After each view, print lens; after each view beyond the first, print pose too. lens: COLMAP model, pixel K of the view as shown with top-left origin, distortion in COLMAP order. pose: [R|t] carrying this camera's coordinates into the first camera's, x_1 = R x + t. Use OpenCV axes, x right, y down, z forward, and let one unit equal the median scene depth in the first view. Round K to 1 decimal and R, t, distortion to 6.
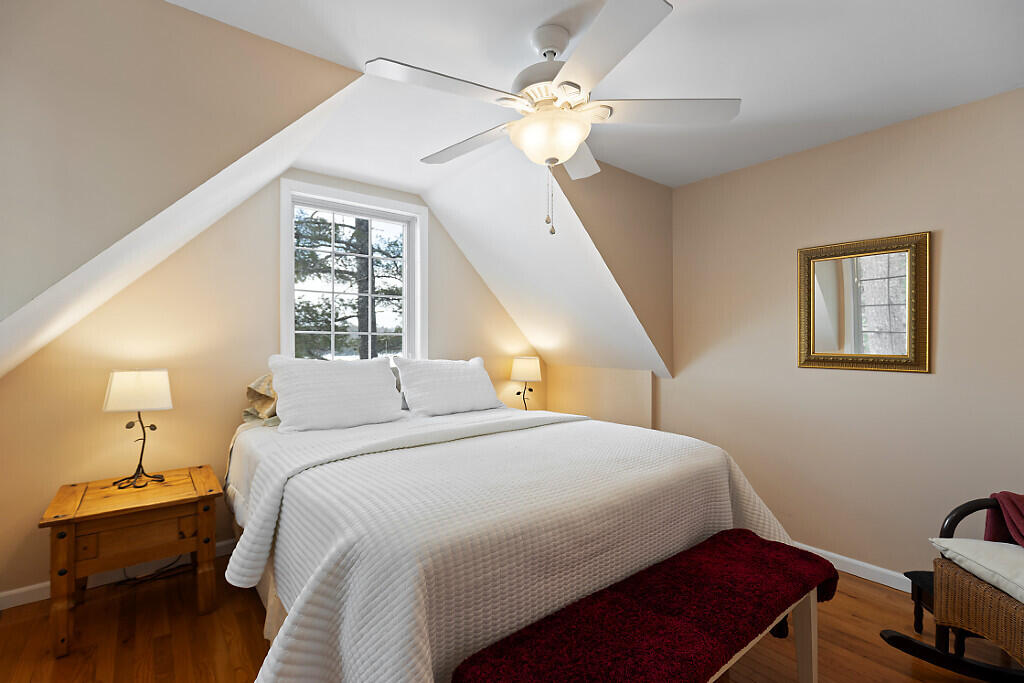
lens RADIAL K [[458.8, 0, 507.0], [0, 458.8, 346.4], [0, 0, 1]] dist [0.002674, 0.000087]
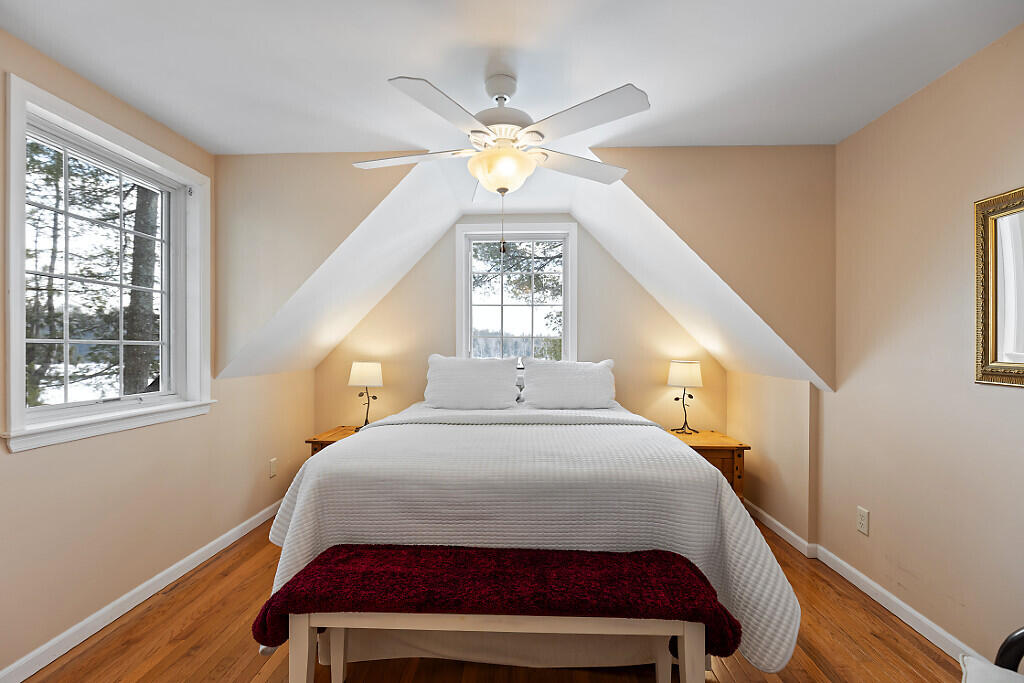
lens RADIAL K [[458.8, 0, 507.0], [0, 458.8, 346.4], [0, 0, 1]] dist [0.002674, 0.000087]
pose [[0.756033, 0.002430, -0.654529, 0.455243], [-0.005859, 0.999978, -0.003055, -0.001101], [0.654507, 0.006144, 0.756031, 0.060586]]
